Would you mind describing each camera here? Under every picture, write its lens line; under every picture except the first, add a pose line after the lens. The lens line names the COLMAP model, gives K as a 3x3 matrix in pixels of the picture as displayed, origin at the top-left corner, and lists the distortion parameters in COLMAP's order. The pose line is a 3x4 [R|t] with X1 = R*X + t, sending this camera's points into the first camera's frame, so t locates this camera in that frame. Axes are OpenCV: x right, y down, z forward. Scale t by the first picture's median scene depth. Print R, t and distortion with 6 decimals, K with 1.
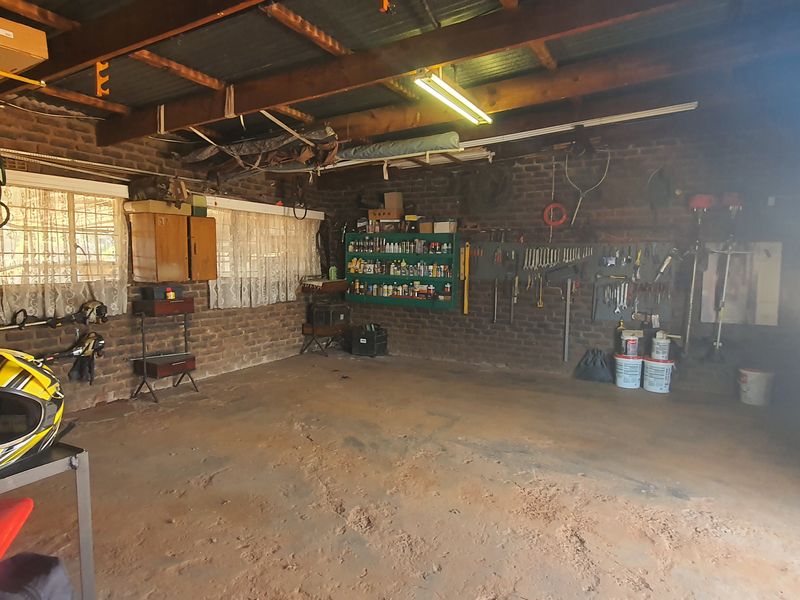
lens RADIAL K [[507.9, 0, 396.0], [0, 507.9, 300.0], [0, 0, 1]] dist [-0.011771, 0.005451]
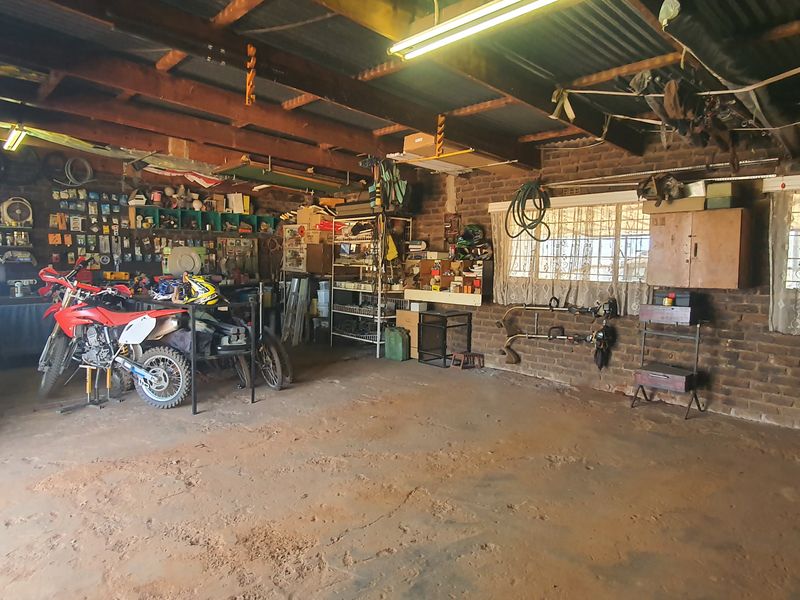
lens RADIAL K [[507.9, 0, 388.9], [0, 507.9, 296.2], [0, 0, 1]] dist [-0.011771, 0.005451]
pose [[-0.322482, 0.062687, -0.944498, 0.512491], [-0.086913, 0.991629, 0.095490, -0.055421], [0.942577, 0.112883, -0.314334, 0.723842]]
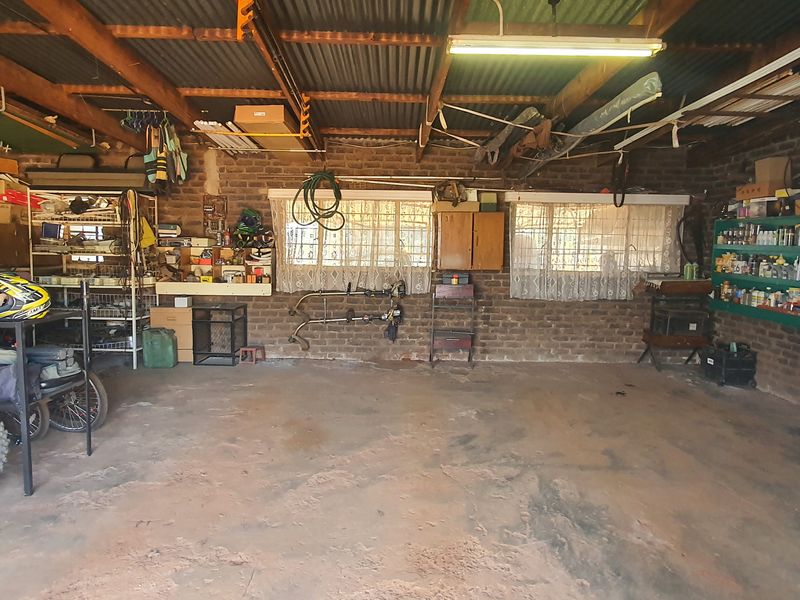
lens RADIAL K [[507.9, 0, 390.7], [0, 507.9, 299.8], [0, 0, 1]] dist [-0.011771, 0.005451]
pose [[0.480312, 0.088417, -0.872630, 0.457198], [-0.082847, 0.995031, 0.055219, -0.017093], [0.873176, 0.045773, 0.485250, 0.269978]]
